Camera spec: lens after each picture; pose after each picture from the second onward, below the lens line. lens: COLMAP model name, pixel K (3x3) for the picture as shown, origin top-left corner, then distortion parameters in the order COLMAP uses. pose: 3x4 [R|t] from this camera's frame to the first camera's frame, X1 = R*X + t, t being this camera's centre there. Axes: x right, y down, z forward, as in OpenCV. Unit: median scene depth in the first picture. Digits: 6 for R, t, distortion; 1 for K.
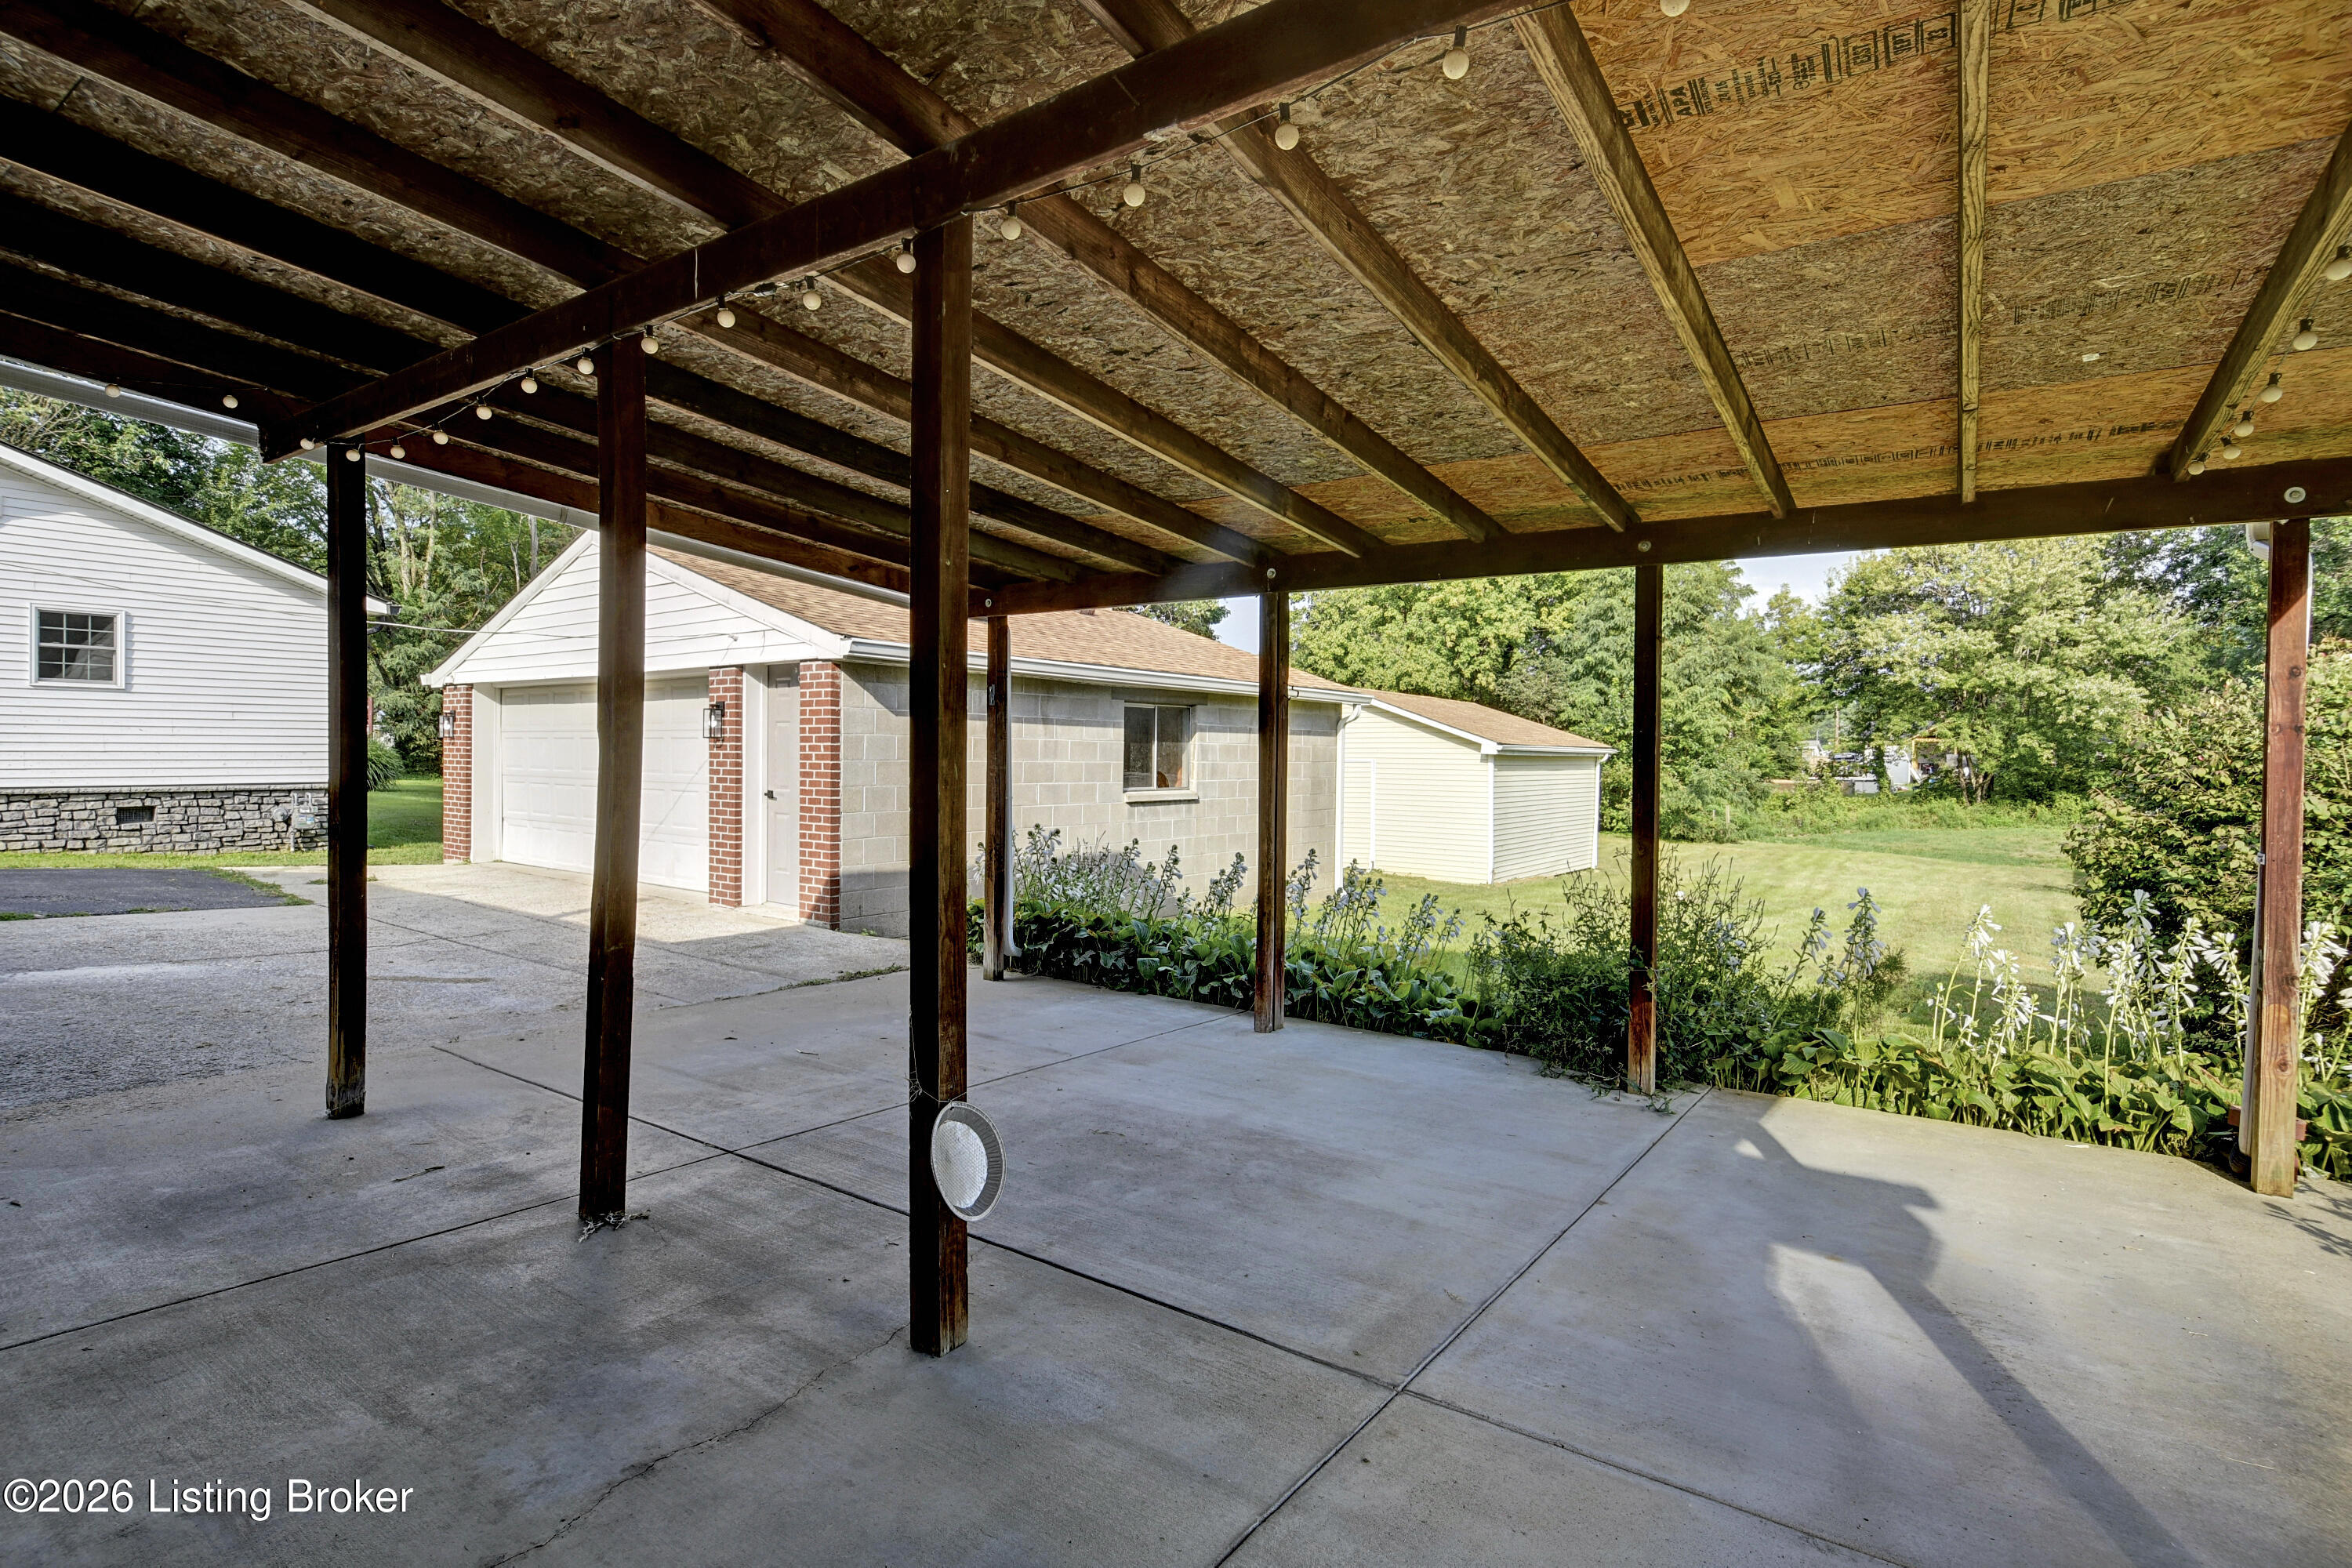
lens RADIAL K [[1126.6, 0, 1176.0], [0, 1126.6, 784.0], [0, 0, 1]] dist [-0.009139, -0.000329]
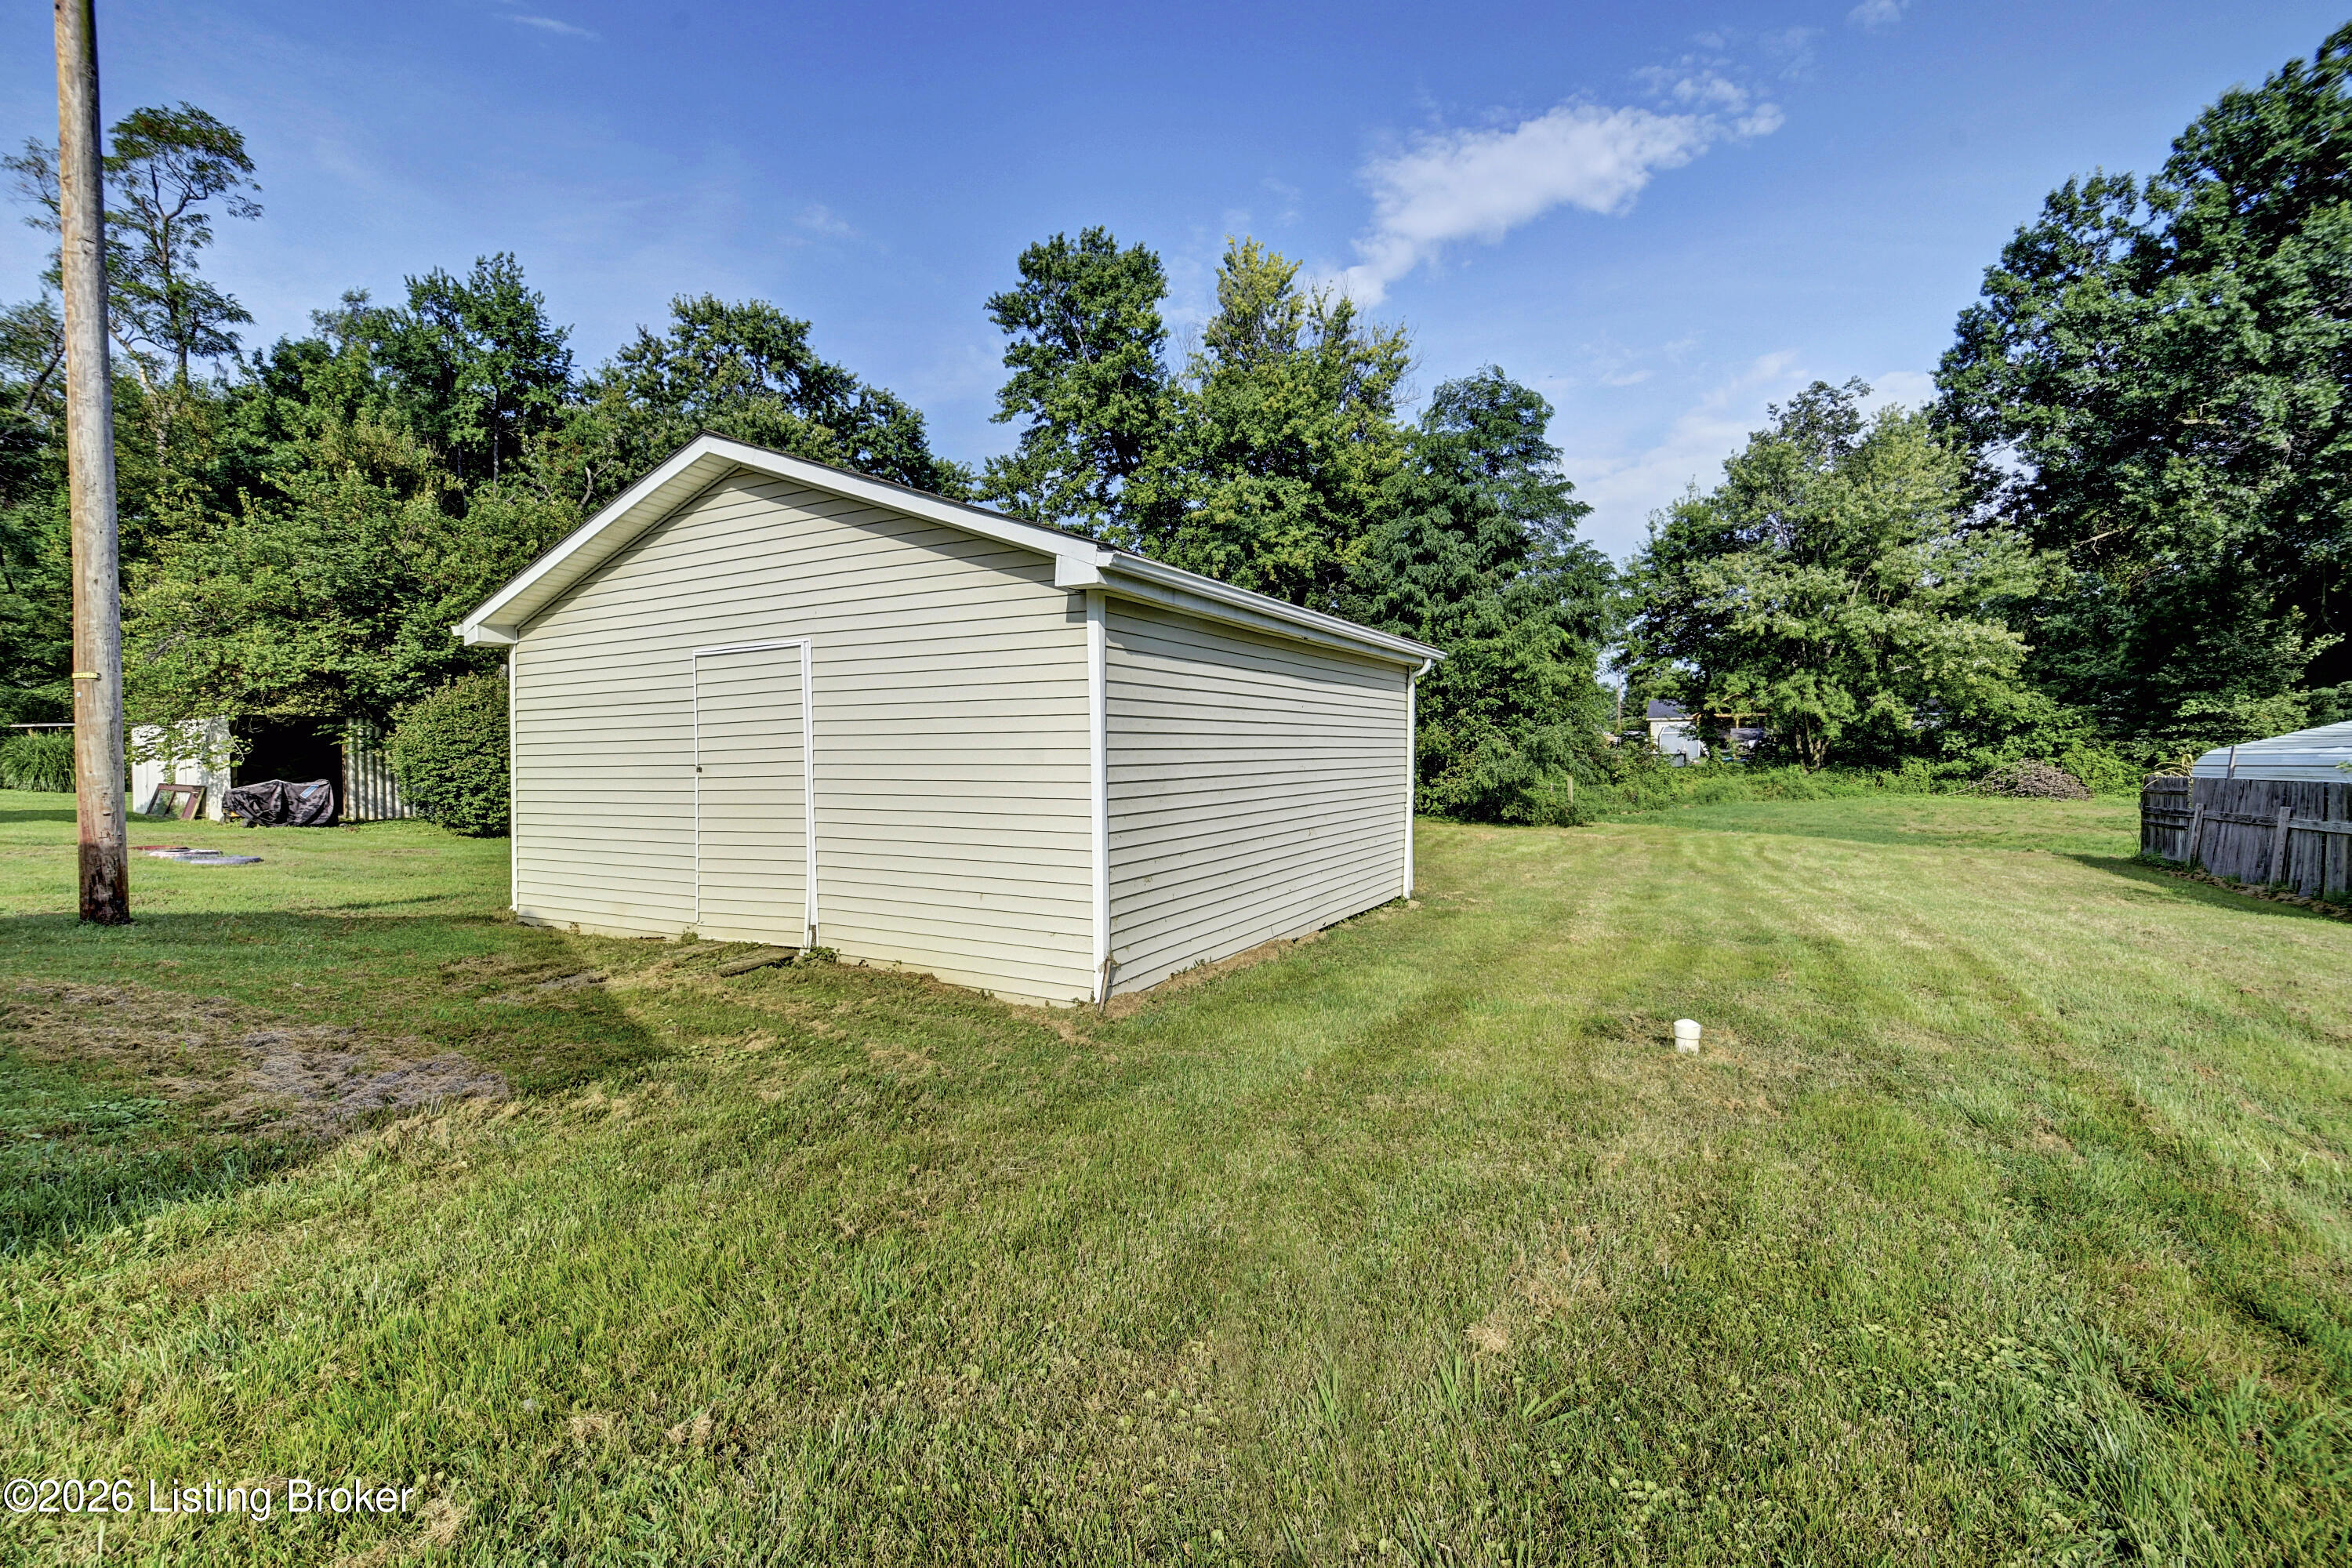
lens RADIAL K [[1050.3, 0, 1177.2], [0, 1050.3, 769.2], [0, 0, 1]] dist [-0.000722, -0.001718]
pose [[0.989164, -0.018245, 0.145678, 0.109144], [0.018875, 0.999818, -0.002946, 0.009943], [-0.145598, 0.005664, 0.989328, 0.297018]]
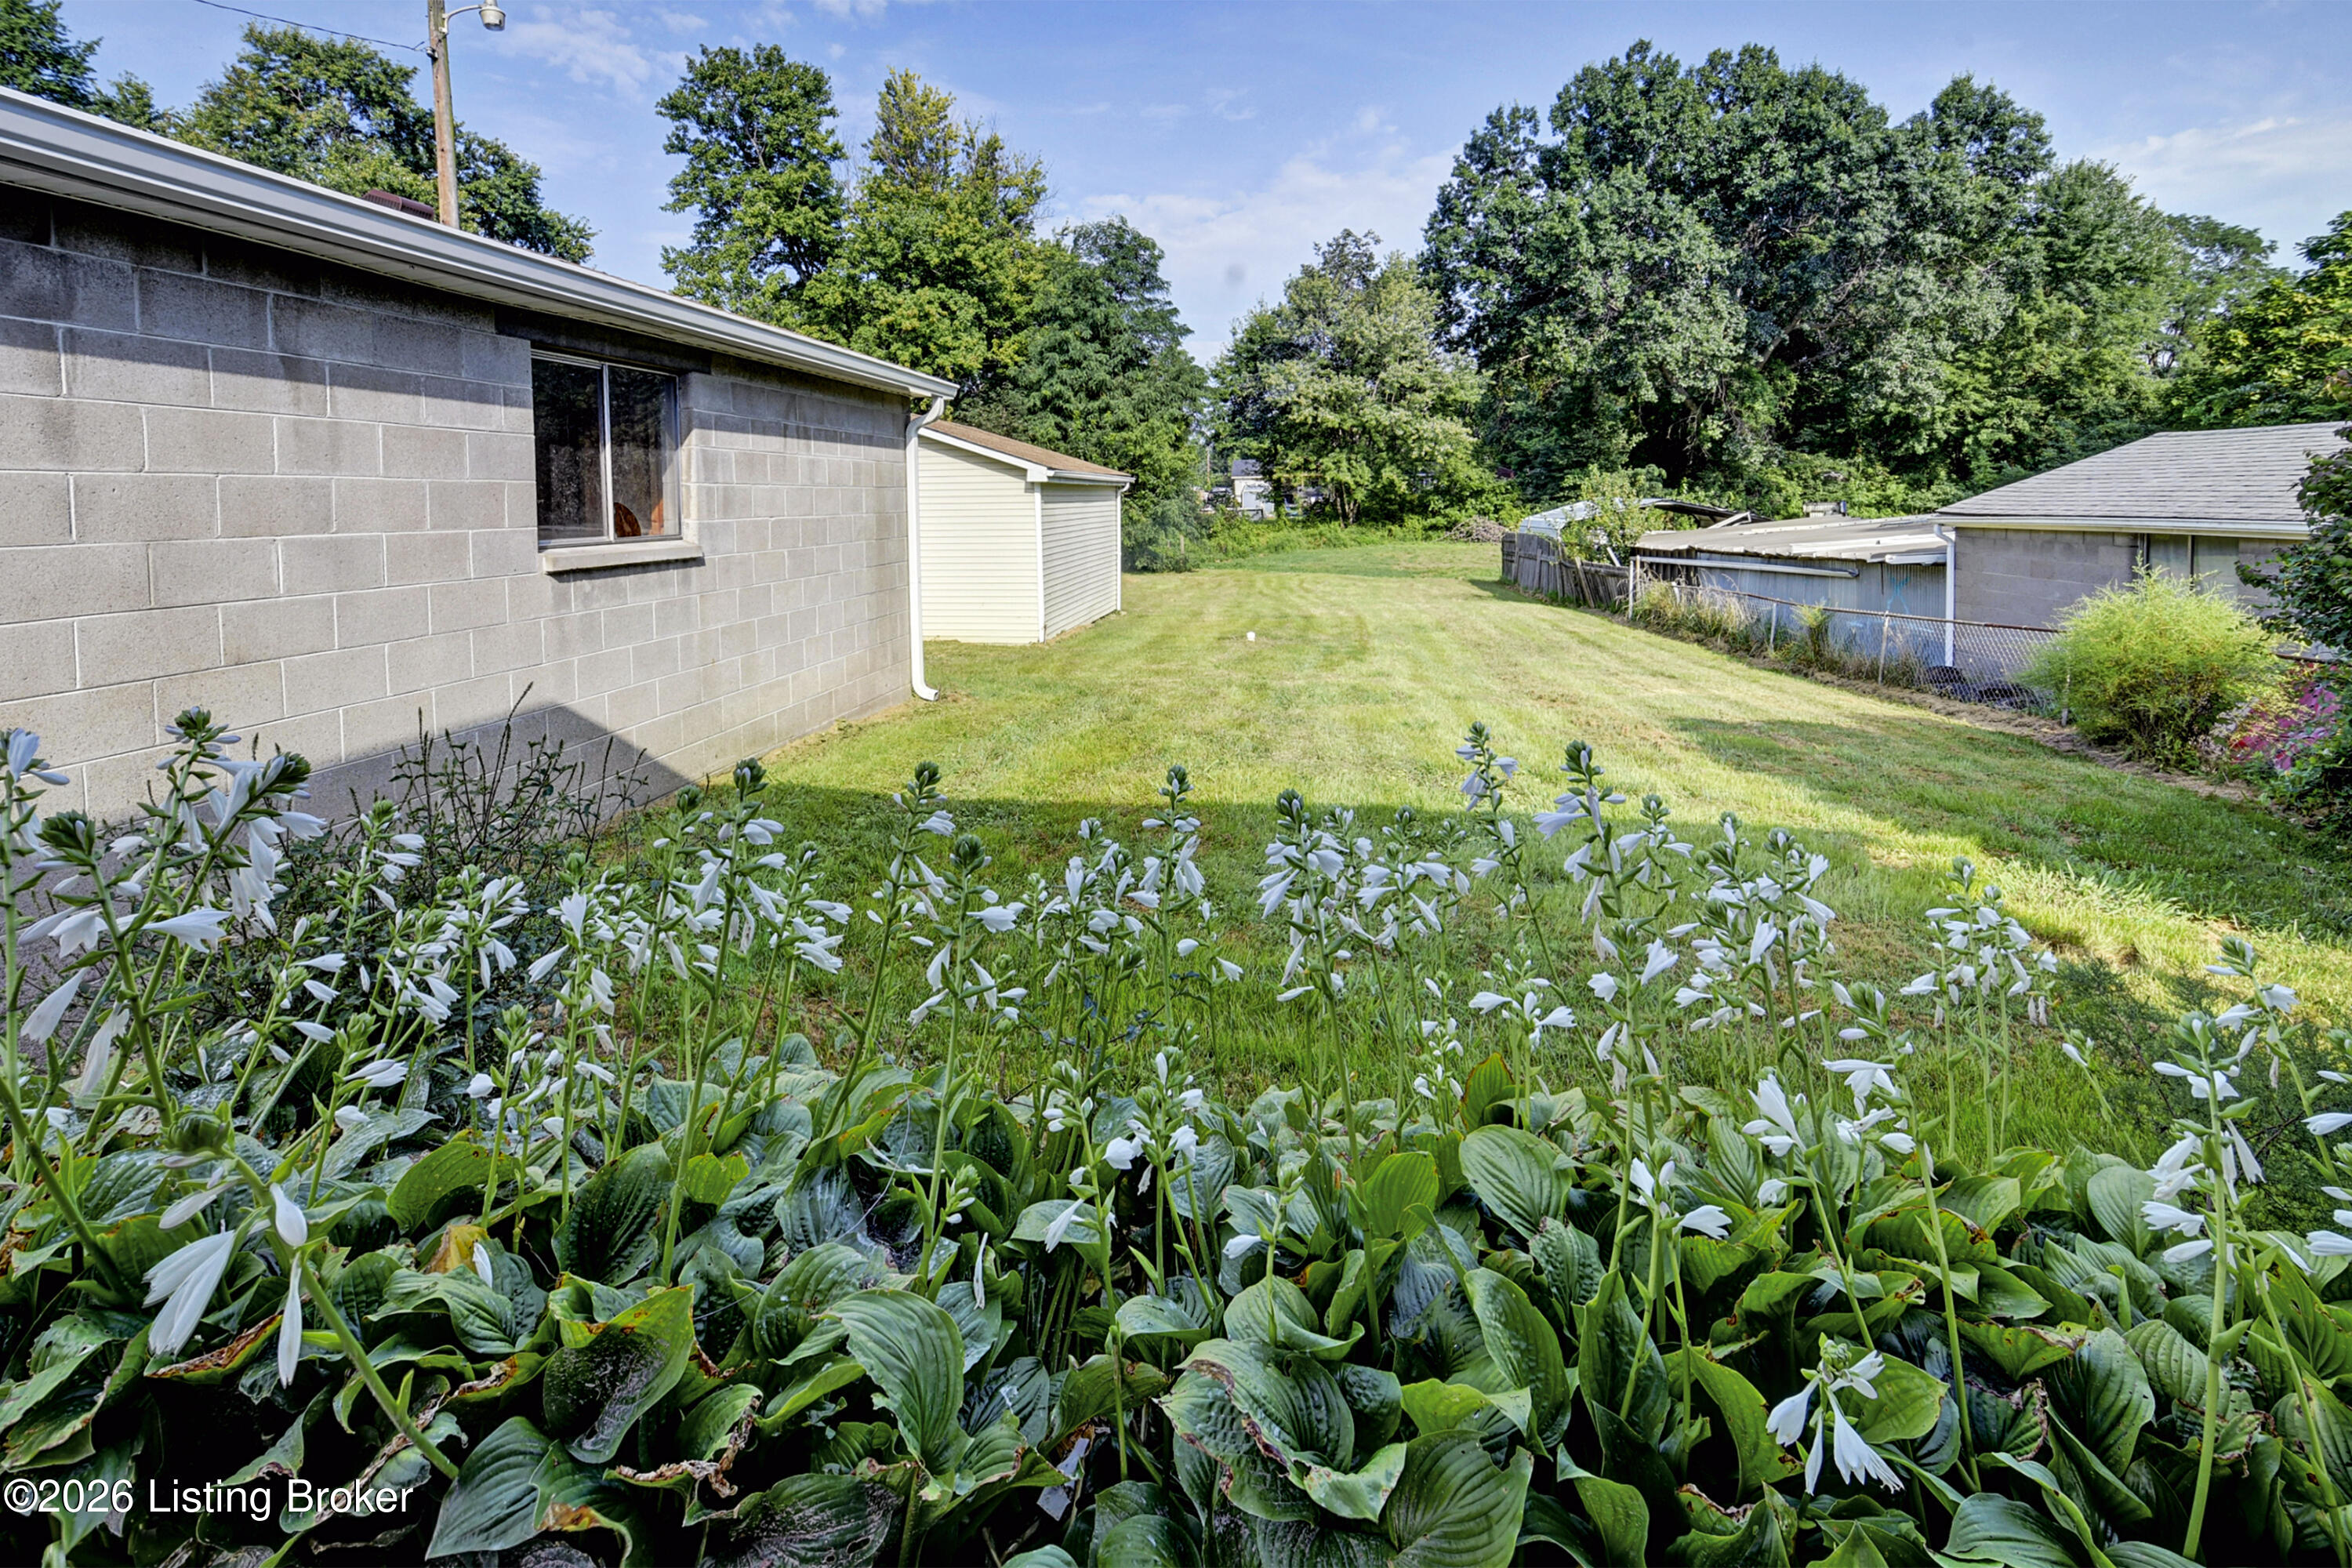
lens RADIAL K [[1090.5, 0, 1179.0], [0, 1090.5, 556.0], [0, 0, 1]] dist [0.000376, -0.003906]
pose [[0.867830, -0.048673, 0.494472, -0.009219], [0.035099, 0.998710, 0.036706, 0.000529], [-0.495620, -0.014499, 0.868418, 0.114587]]
